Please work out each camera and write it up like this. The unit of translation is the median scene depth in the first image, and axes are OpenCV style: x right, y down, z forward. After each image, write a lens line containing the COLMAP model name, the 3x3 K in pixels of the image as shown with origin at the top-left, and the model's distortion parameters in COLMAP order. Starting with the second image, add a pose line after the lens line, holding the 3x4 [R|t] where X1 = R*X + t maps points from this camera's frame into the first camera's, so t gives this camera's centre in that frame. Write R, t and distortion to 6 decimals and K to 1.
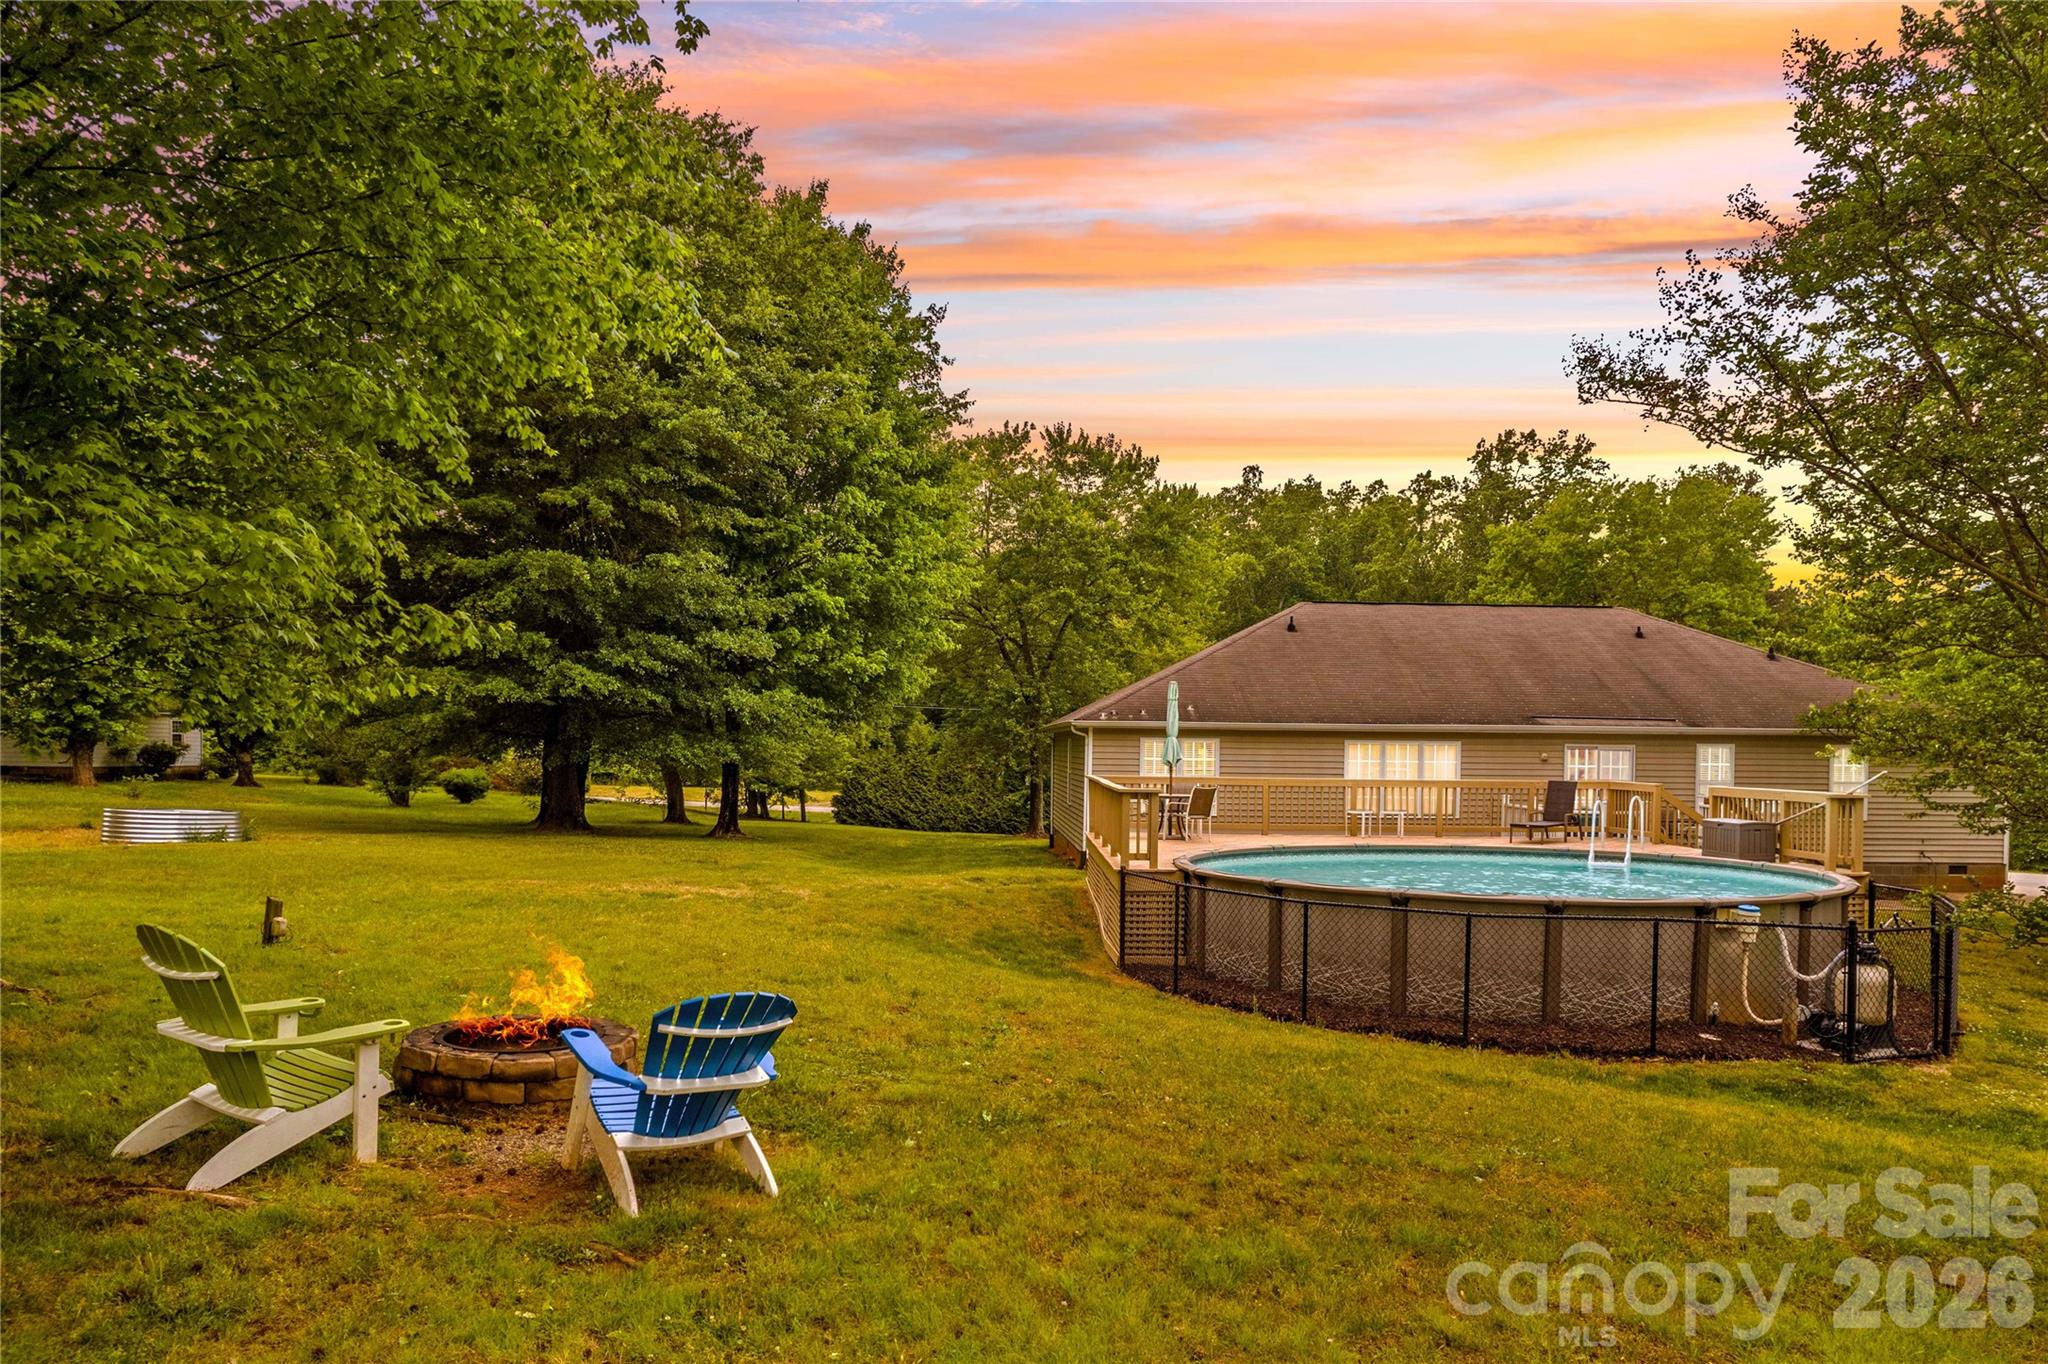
lens RADIAL K [[1412.7, 0, 981.8], [0, 1412.7, 796.7], [0, 0, 1]] dist [-0.043079, -0.001168]
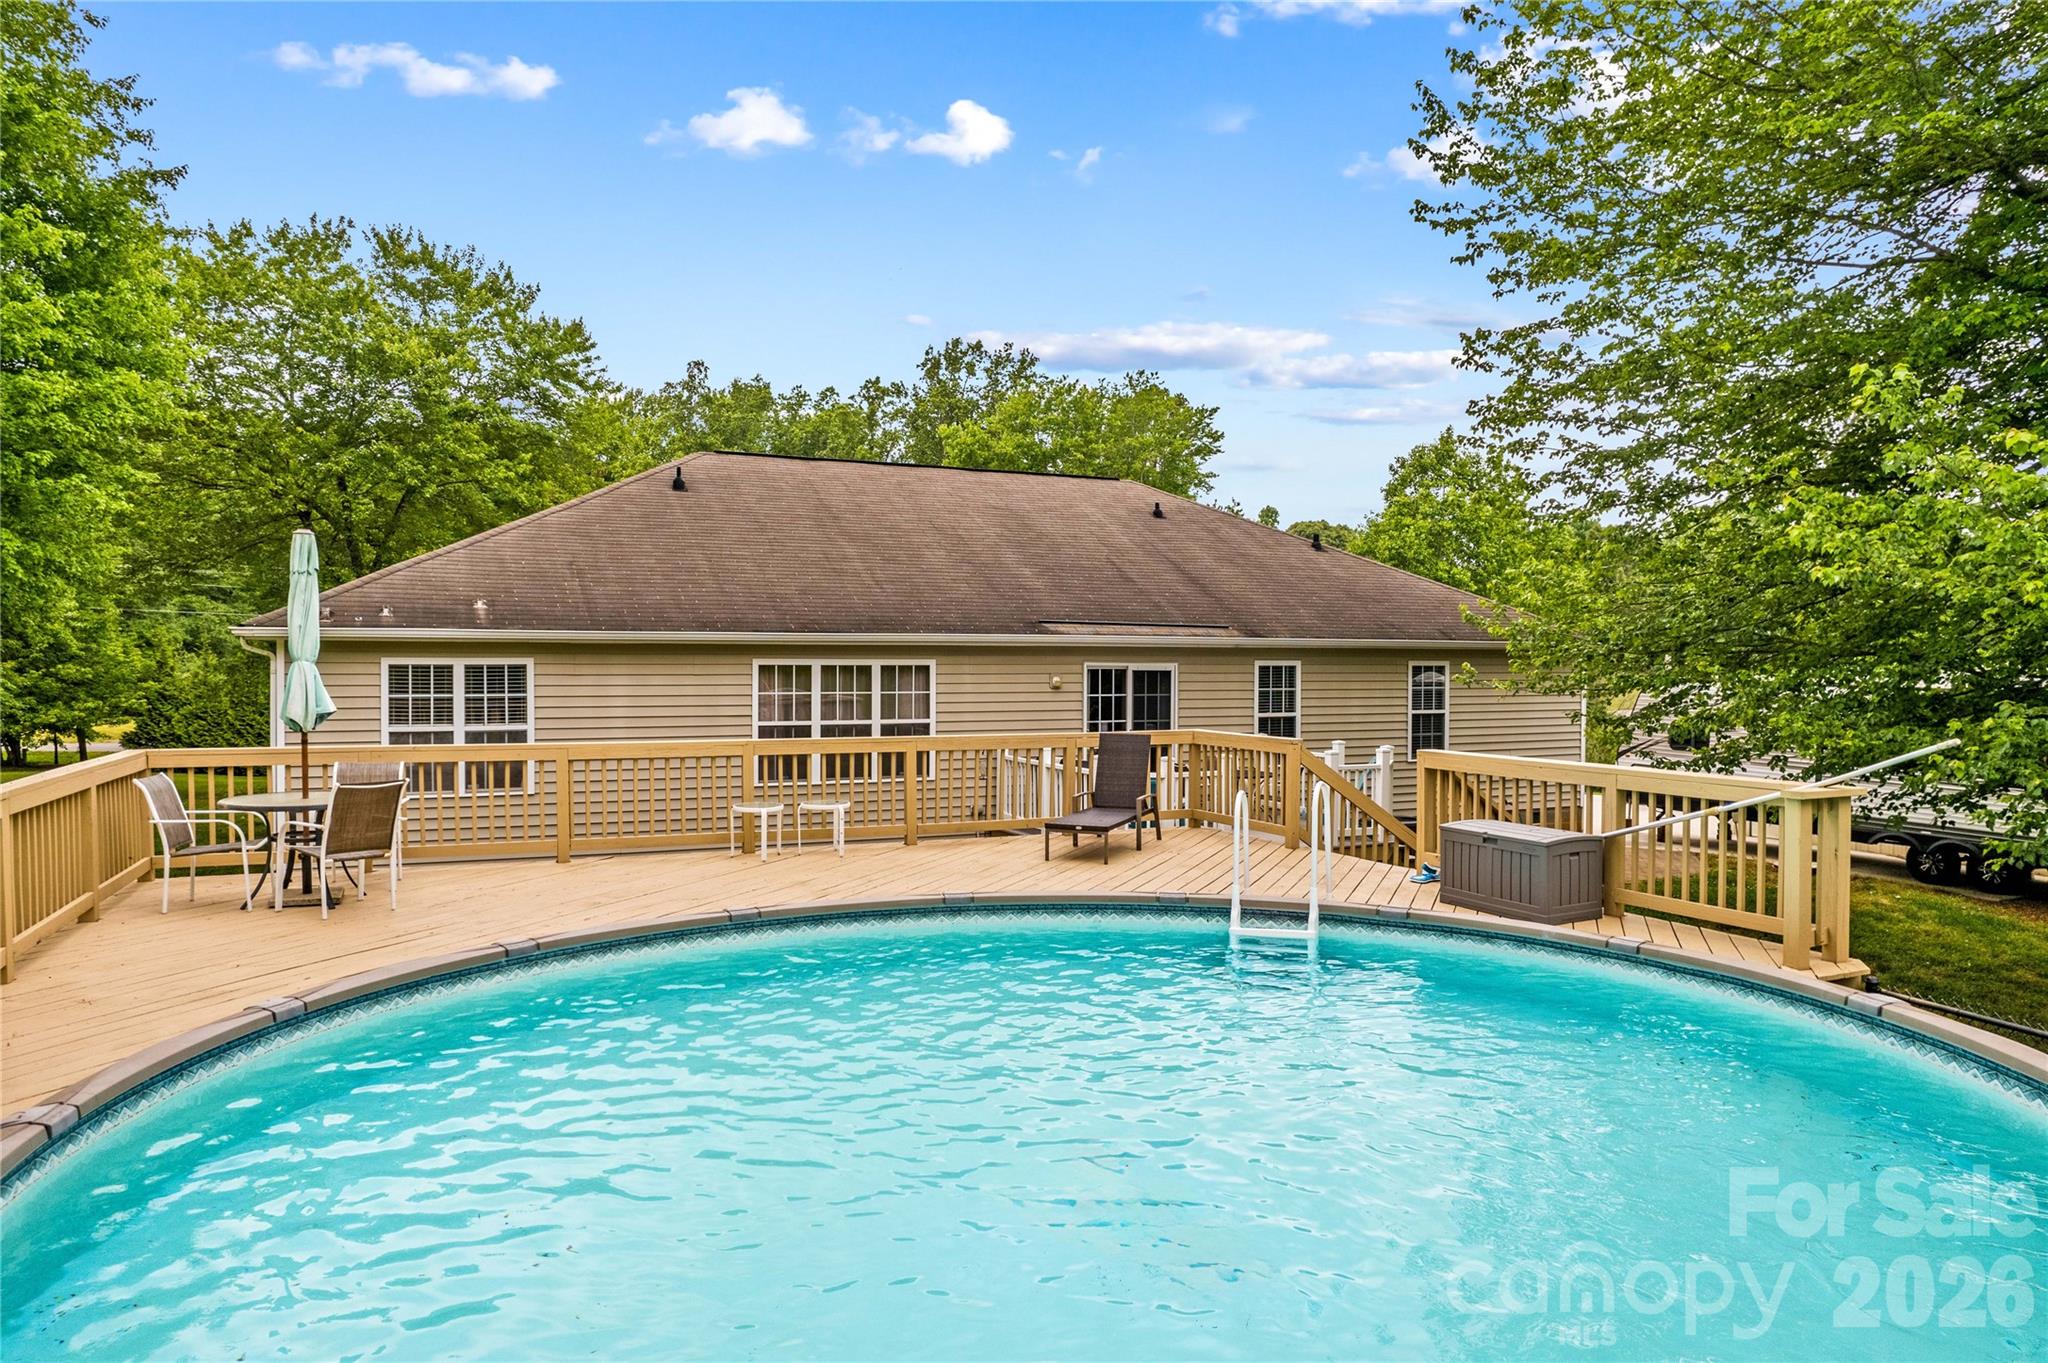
lens RADIAL K [[1320.2, 0, 1024.0], [0, 1320.2, 681.5], [0, 0, 1]] dist [-0.029907, 0.004588]
pose [[0.915333, -0.014262, 0.402445, 0.043140], [0.021169, 0.999695, -0.012721, -0.006656], [-0.402141, 0.020164, 0.915356, 0.137772]]
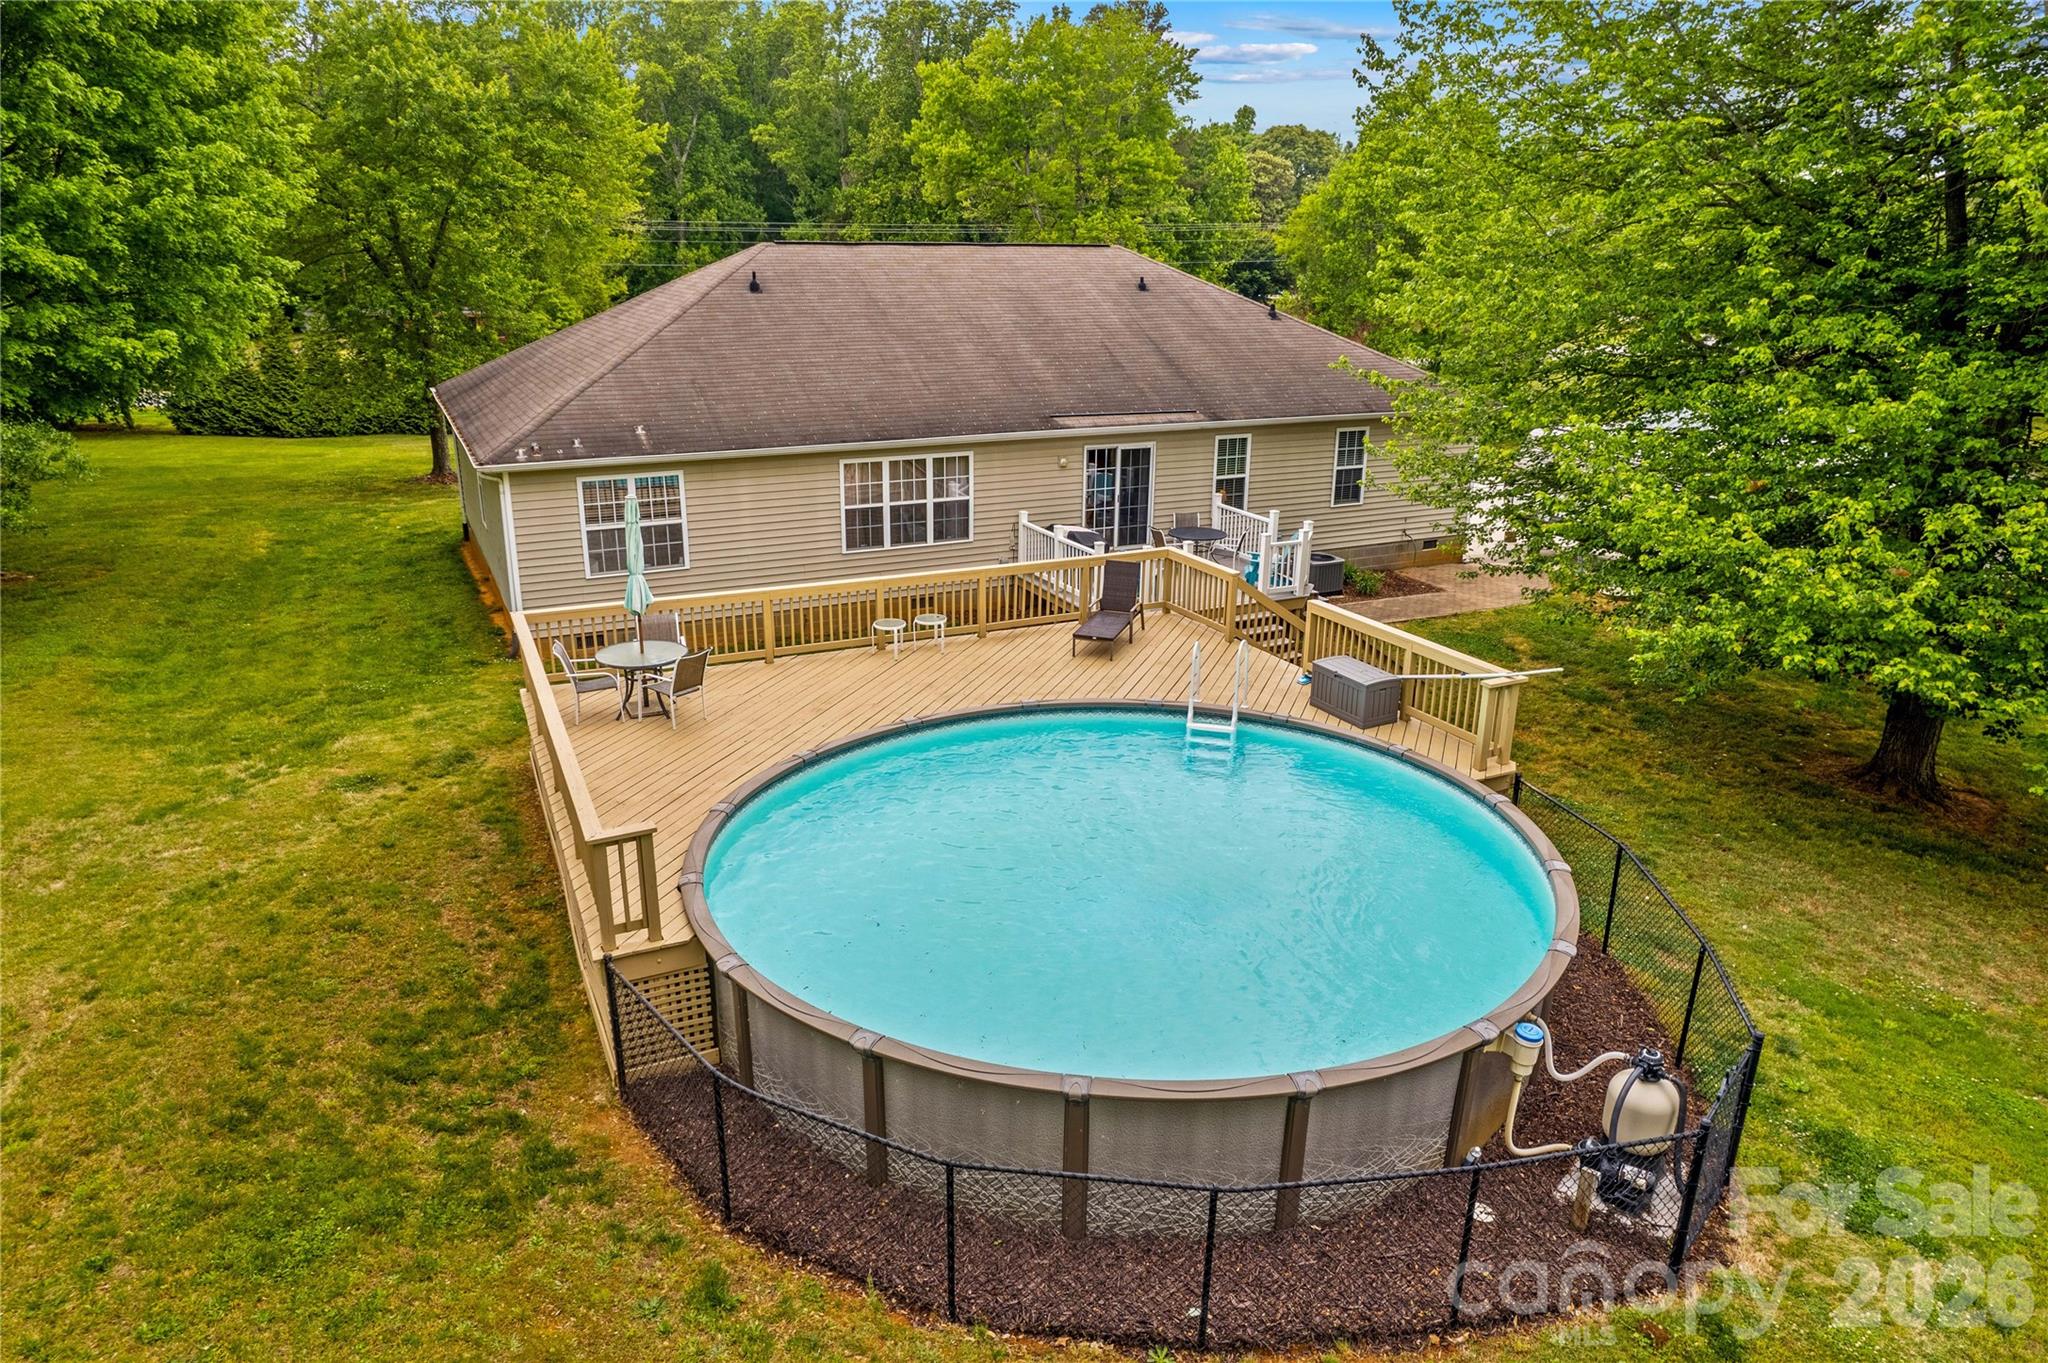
lens RADIAL K [[1320.2, 0, 1024.0], [0, 1320.2, 681.5], [0, 0, 1]] dist [-0.029907, 0.004588]
pose [[0.903385, -0.141396, 0.404848, 0.009116], [0.016709, 0.954966, 0.296245, -0.044914], [-0.428504, -0.260859, 0.865065, 0.084713]]
